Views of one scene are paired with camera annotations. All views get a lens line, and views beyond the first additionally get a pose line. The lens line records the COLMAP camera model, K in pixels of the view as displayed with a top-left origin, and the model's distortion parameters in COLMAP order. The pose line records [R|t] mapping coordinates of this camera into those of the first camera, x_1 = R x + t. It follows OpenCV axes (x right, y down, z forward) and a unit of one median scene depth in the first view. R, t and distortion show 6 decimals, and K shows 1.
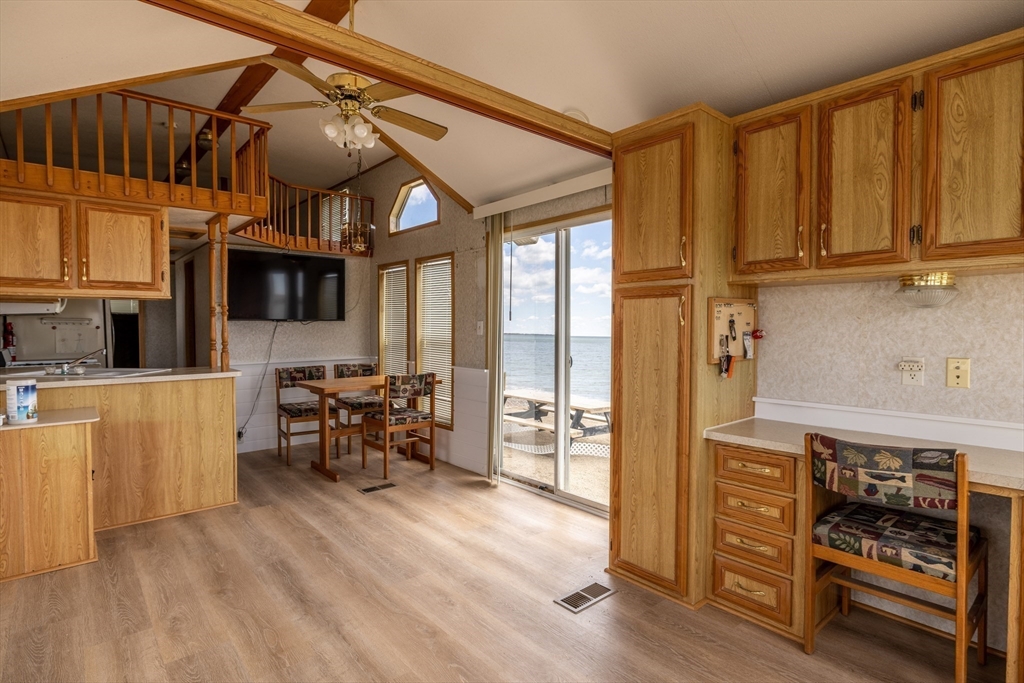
lens RADIAL K [[525.0, 0, 506.1], [0, 525.0, 338.6], [0, 0, 1]] dist [-0.005242, -0.000308]
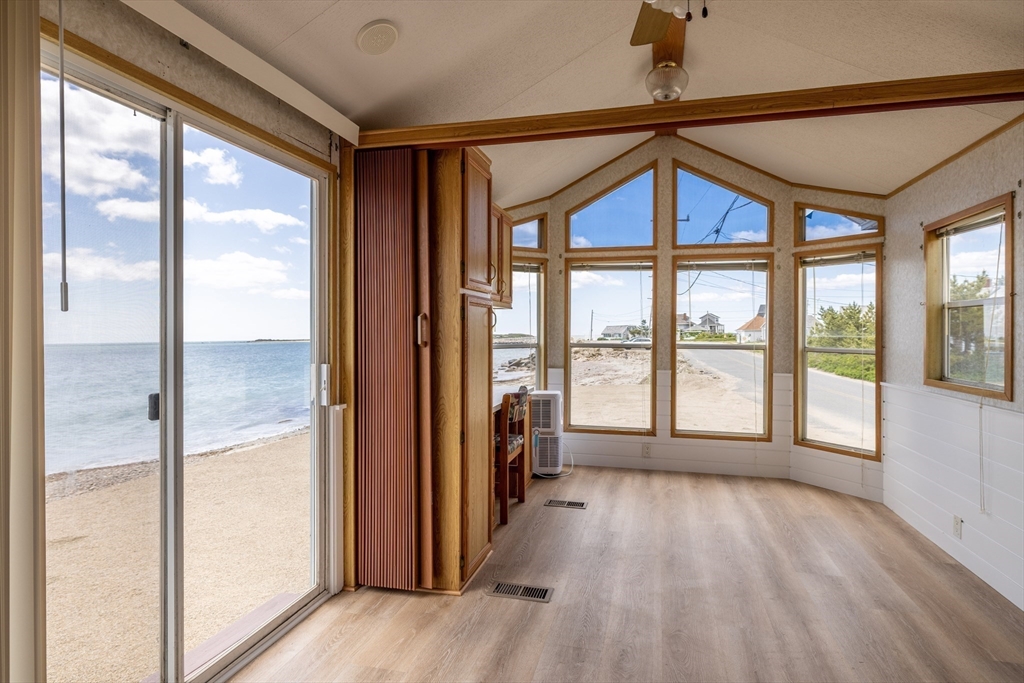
lens RADIAL K [[525.0, 0, 506.1], [0, 525.0, 338.6], [0, 0, 1]] dist [-0.005242, -0.000308]
pose [[-0.551451, -0.010758, 0.834138, -0.479854], [0.019800, 0.999466, 0.025980, -0.024515], [-0.833972, 0.030842, -0.550944, 1.112586]]
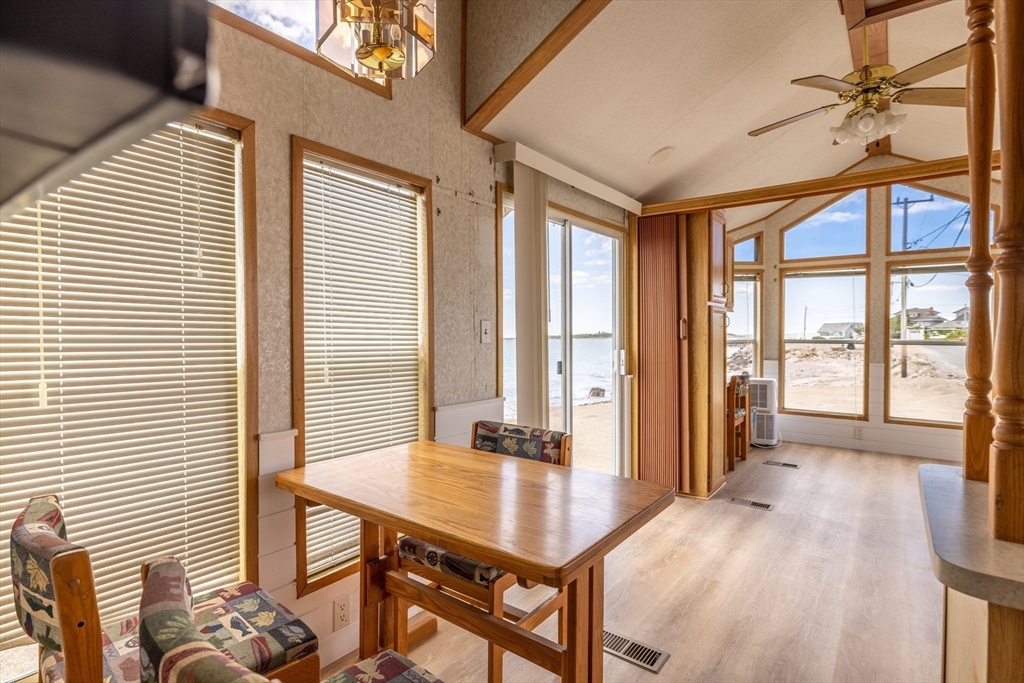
lens RADIAL K [[503.8, 0, 517.4], [0, 503.8, 339.6], [0, 0, 1]] dist [-0.004384, 0.000140]
pose [[-0.224731, -0.015038, 0.974305, -0.807750], [0.027857, 0.999373, 0.021851, -0.031241], [-0.974022, 0.032052, -0.224172, 1.413974]]
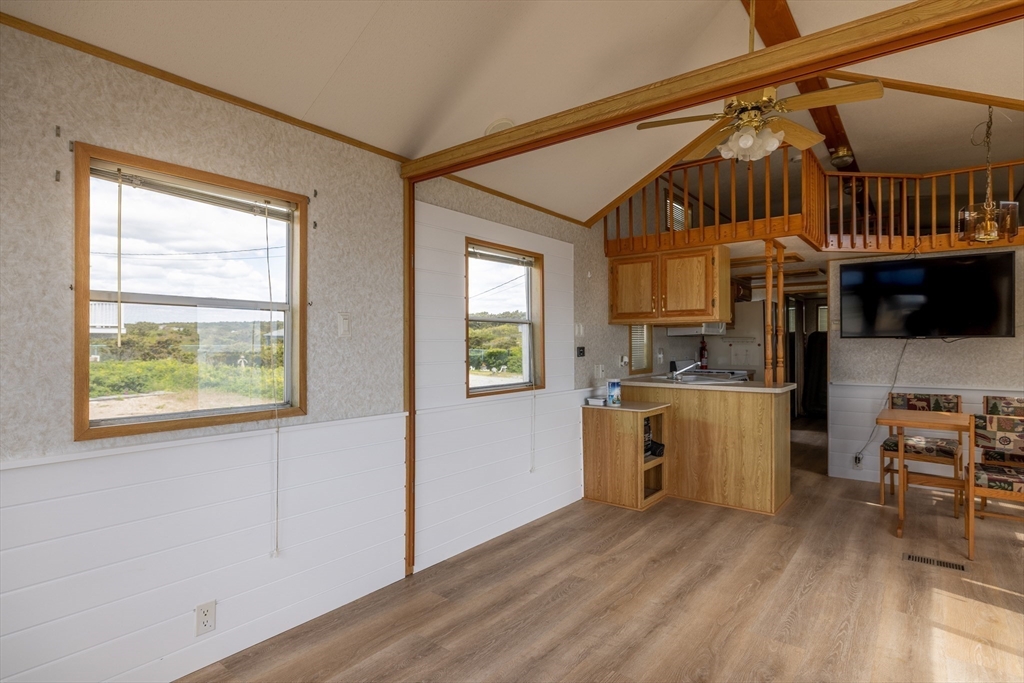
lens RADIAL K [[525.0, 0, 506.1], [0, 525.0, 338.6], [0, 0, 1]] dist [-0.005242, -0.000308]
pose [[0.188199, -0.008272, -0.982096, 0.438142], [-0.024077, 0.999625, -0.013033, -0.009433], [0.981836, 0.026099, 0.187930, 0.301037]]
